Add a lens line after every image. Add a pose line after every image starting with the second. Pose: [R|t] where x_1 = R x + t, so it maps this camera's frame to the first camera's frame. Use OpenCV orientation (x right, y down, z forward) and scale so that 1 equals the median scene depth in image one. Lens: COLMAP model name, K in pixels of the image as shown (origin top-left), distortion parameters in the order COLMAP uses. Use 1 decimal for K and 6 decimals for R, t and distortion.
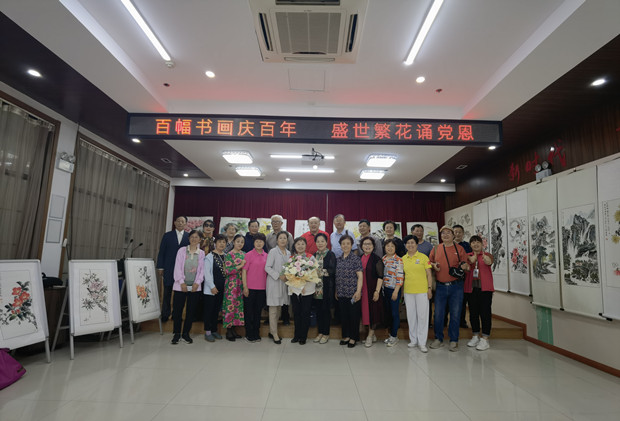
lens RADIAL K [[340.1, 0, 311.7], [0, 340.1, 211.9], [0, 0, 1]] dist [-0.017883, 0.000076]
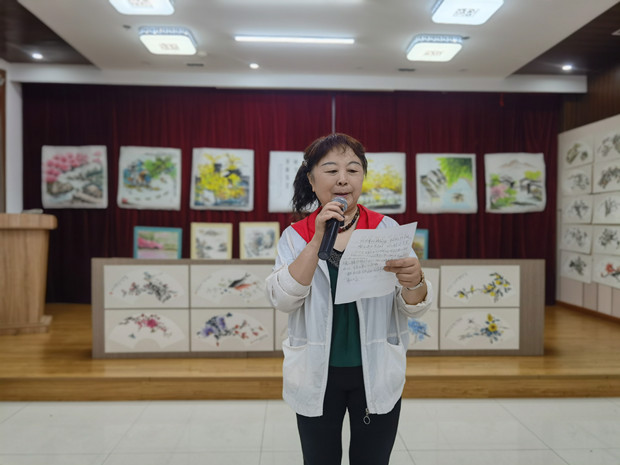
lens RADIAL K [[480.3, 0, 310.8], [0, 480.3, 227.9], [0, 0, 1]] dist [0.000837, -0.044184]
pose [[0.998623, -0.014915, 0.050305, -0.027573], [0.007427, 0.989276, 0.145870, 0.034549], [-0.051942, -0.145296, 0.988024, 0.290628]]
